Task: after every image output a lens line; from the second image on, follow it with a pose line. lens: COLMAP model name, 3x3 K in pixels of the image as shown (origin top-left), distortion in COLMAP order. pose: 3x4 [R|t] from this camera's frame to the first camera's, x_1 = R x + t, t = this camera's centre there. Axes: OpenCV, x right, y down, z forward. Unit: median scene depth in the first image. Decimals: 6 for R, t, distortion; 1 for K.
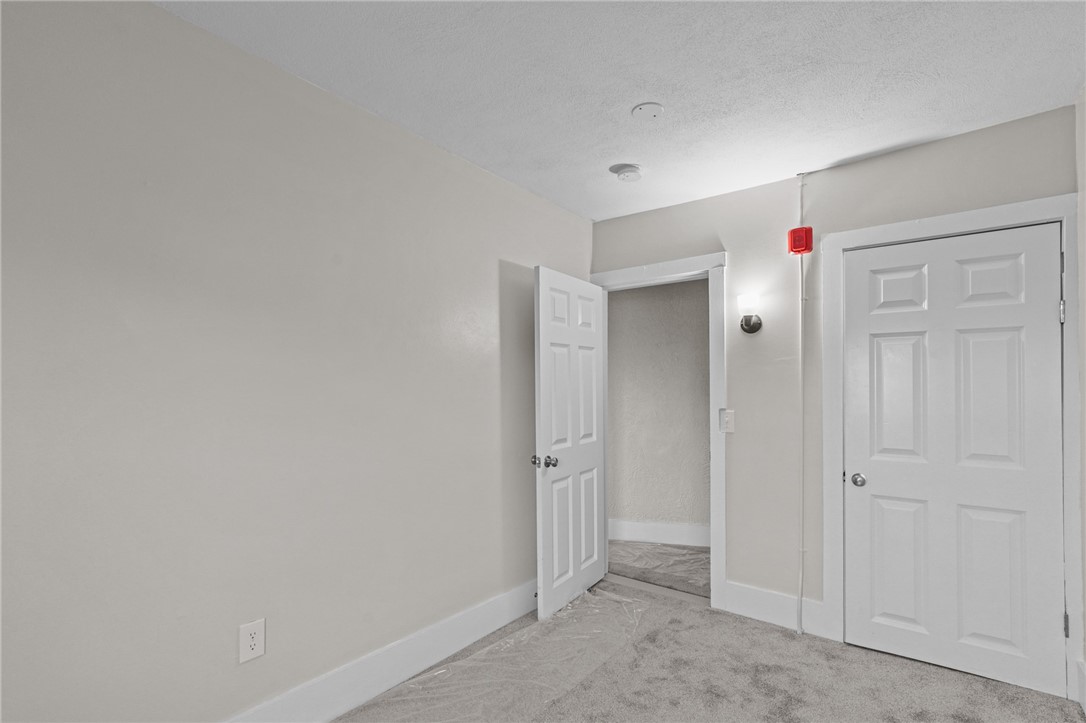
lens RADIAL K [[501.1, 0, 540.9], [0, 501.1, 377.5], [0, 0, 1]] dist [0.000005, 0.000306]
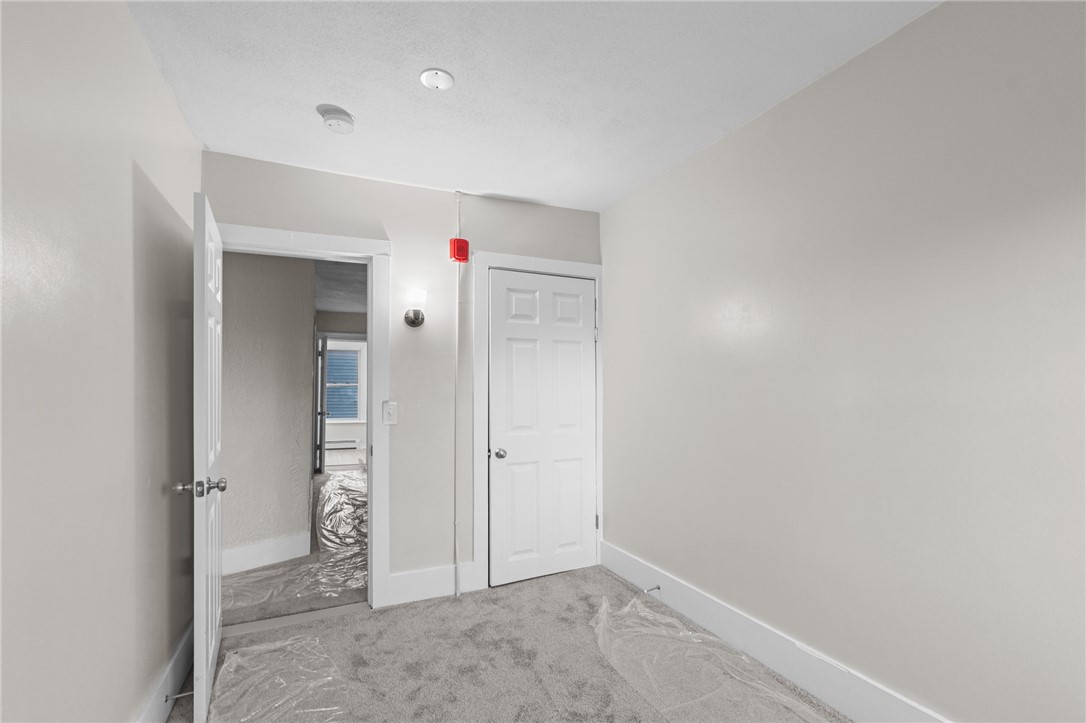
lens RADIAL K [[501.1, 0, 540.9], [0, 501.1, 377.5], [0, 0, 1]] dist [0.000005, 0.000306]
pose [[0.462009, 0.011019, 0.886807, -0.407300], [-0.017251, 0.999845, -0.003436, 0.016116], [-0.886707, -0.013711, 0.462128, 0.310508]]
